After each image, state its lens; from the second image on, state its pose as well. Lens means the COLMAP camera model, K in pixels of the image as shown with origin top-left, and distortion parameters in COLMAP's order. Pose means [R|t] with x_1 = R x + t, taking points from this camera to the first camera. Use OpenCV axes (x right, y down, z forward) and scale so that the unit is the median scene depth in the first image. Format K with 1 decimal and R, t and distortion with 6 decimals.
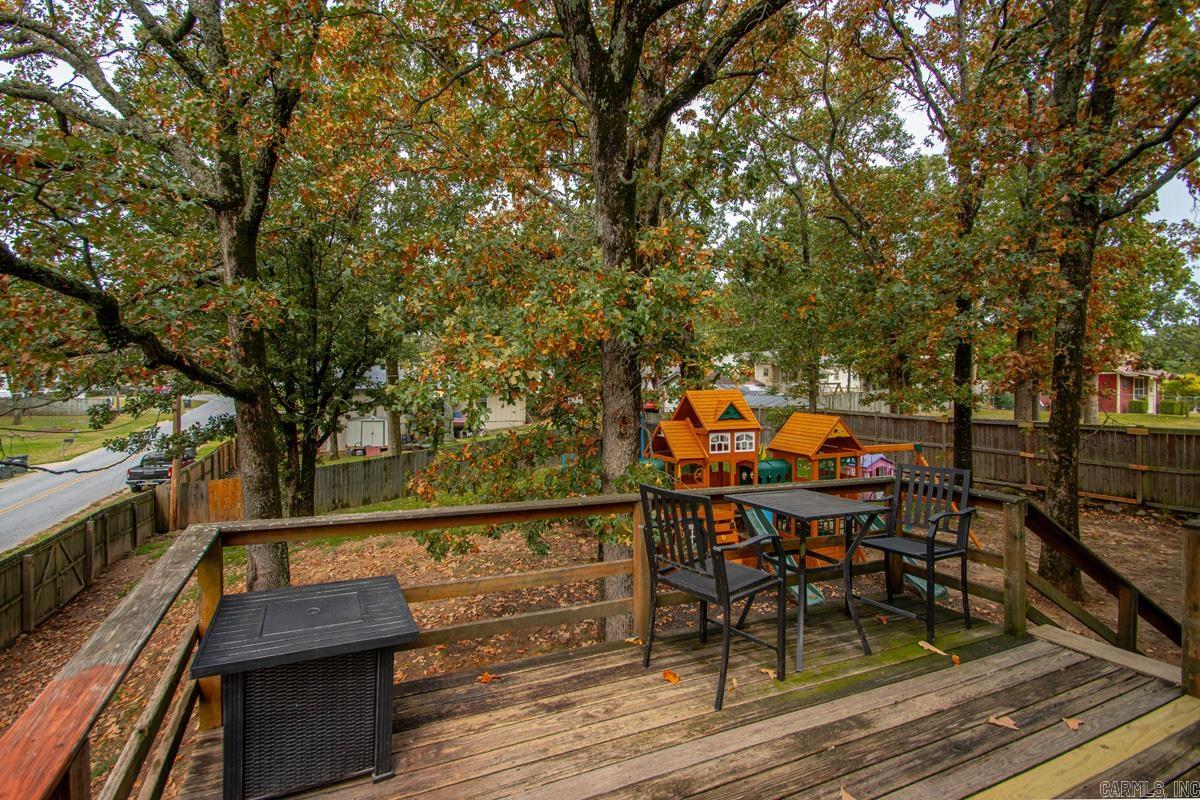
lens RADIAL K [[564.2, 0, 592.5], [0, 564.2, 378.6], [0, 0, 1]] dist [0.002616, -0.008486]
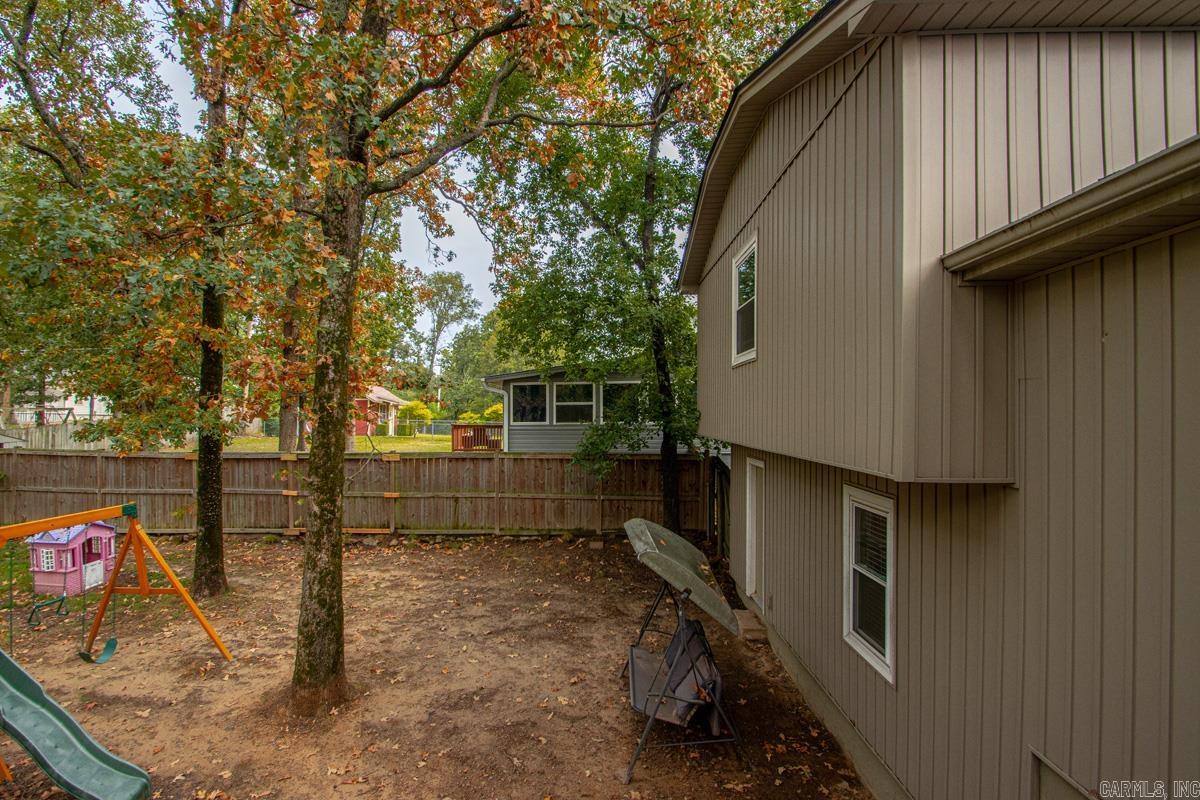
lens RADIAL K [[599.6, 0, 563.8], [0, 599.6, 402.6], [0, 0, 1]] dist [-0.015789, -0.000590]
pose [[0.476833, 0.009744, 0.878940, 0.213804], [-0.006240, 0.999951, -0.007701, 0.006921], [-0.878972, -0.001813, 0.476870, 0.254863]]
